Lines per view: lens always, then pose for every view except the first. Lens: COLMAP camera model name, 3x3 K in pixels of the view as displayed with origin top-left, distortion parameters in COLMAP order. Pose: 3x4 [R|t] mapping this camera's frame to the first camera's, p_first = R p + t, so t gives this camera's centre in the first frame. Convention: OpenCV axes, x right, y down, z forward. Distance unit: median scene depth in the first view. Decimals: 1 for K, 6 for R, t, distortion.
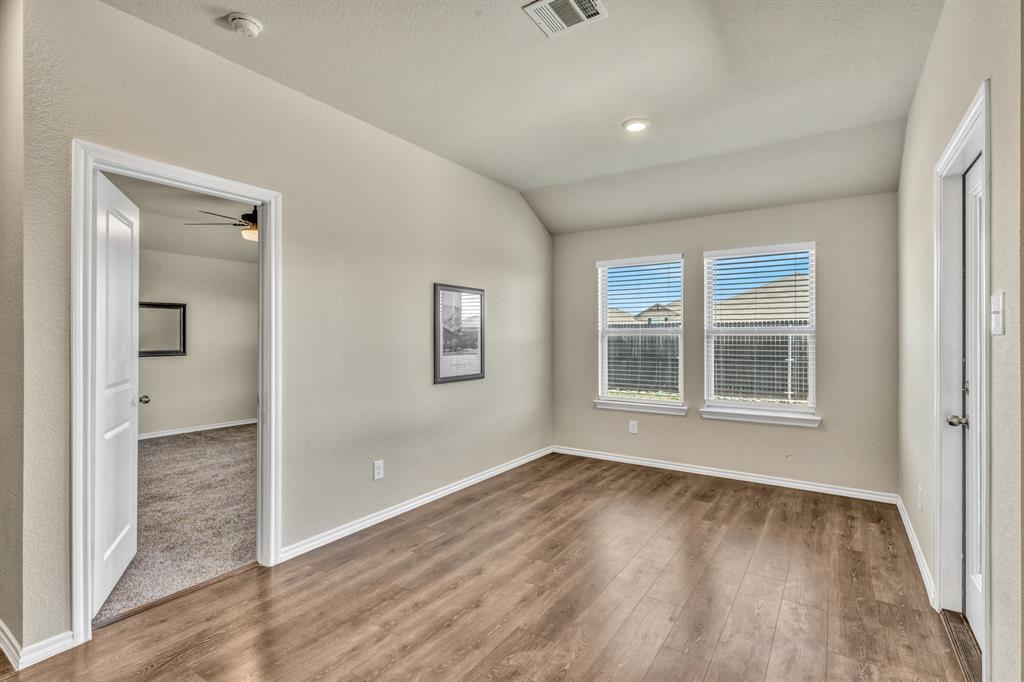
lens RADIAL K [[486.9, 0, 513.4], [0, 486.9, 342.8], [0, 0, 1]] dist [0.000114, 0.000273]
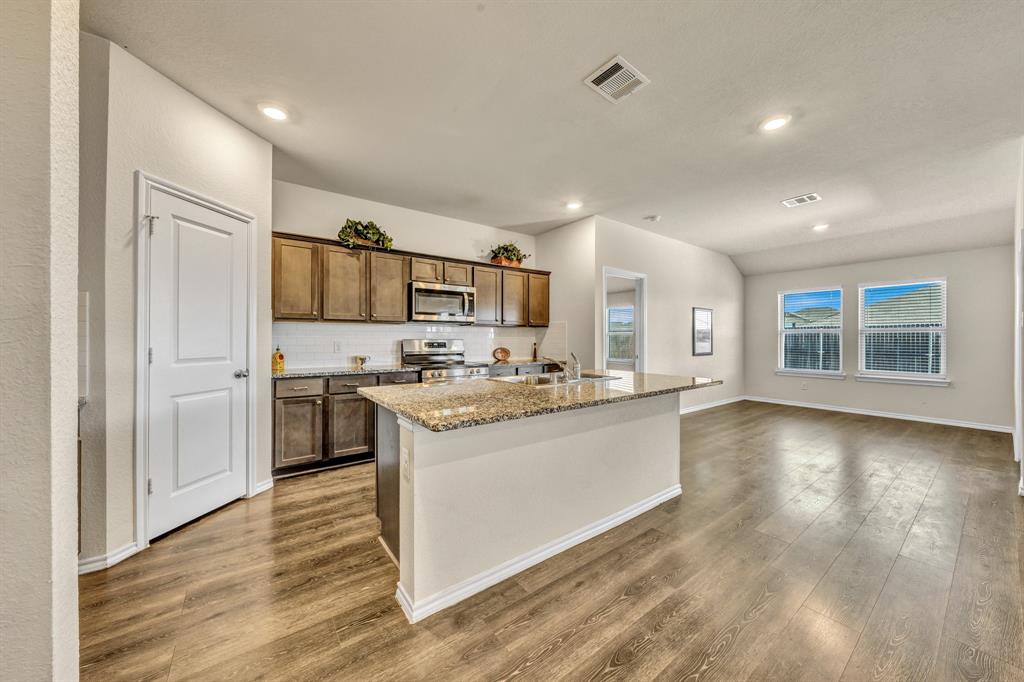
lens RADIAL K [[350.7, 0, 512.2], [0, 350.7, 339.0], [0, 0, 1]] dist [-0.005023, 0.000898]
pose [[0.935567, 0.005488, -0.353106, -0.284831], [-0.008877, 0.999929, -0.007980, 0.023922], [0.353037, 0.010600, 0.935549, -0.525131]]
